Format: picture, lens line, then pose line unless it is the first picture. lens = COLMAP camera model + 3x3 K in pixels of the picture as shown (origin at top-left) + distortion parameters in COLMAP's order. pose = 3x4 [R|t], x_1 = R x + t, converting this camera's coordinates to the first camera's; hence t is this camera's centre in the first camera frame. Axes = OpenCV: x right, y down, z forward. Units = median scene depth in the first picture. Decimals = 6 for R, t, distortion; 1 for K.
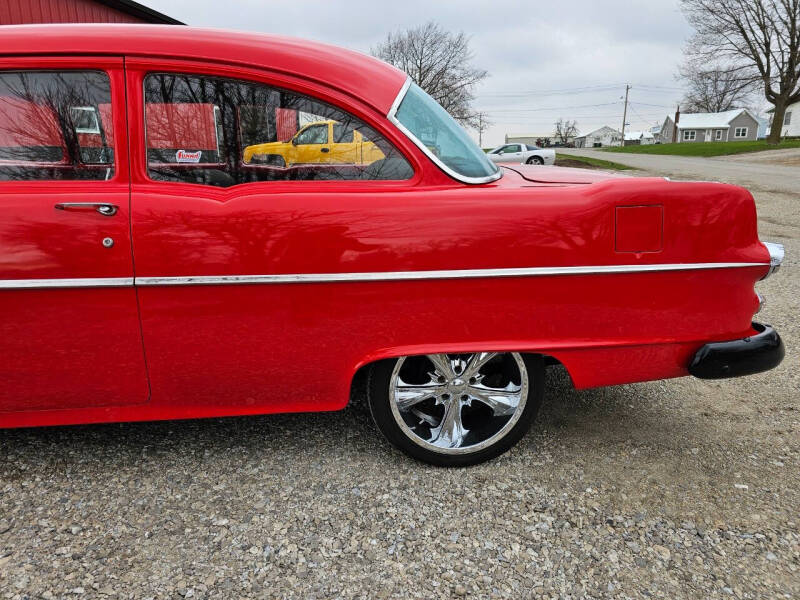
lens RADIAL K [[548.3, 0, 396.1], [0, 548.3, 296.8], [0, 0, 1]] dist [0.042427, -0.043616]
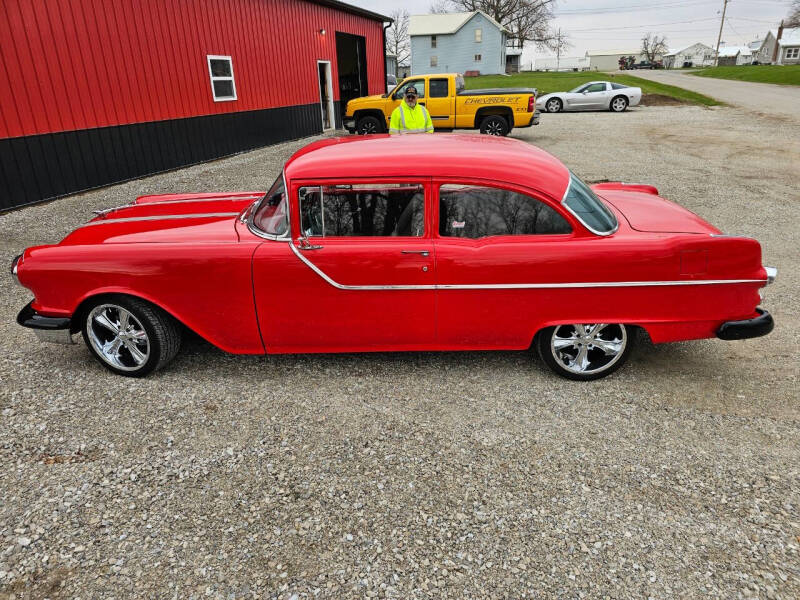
lens RADIAL K [[548.3, 0, 400.9], [0, 548.3, 299.8], [0, 0, 1]] dist [0.042427, -0.043616]
pose [[0.994239, 0.023187, -0.104649, -0.326231], [-0.008737, 0.990604, 0.136485, -0.223033], [0.106831, -0.134785, 0.985099, -0.907790]]
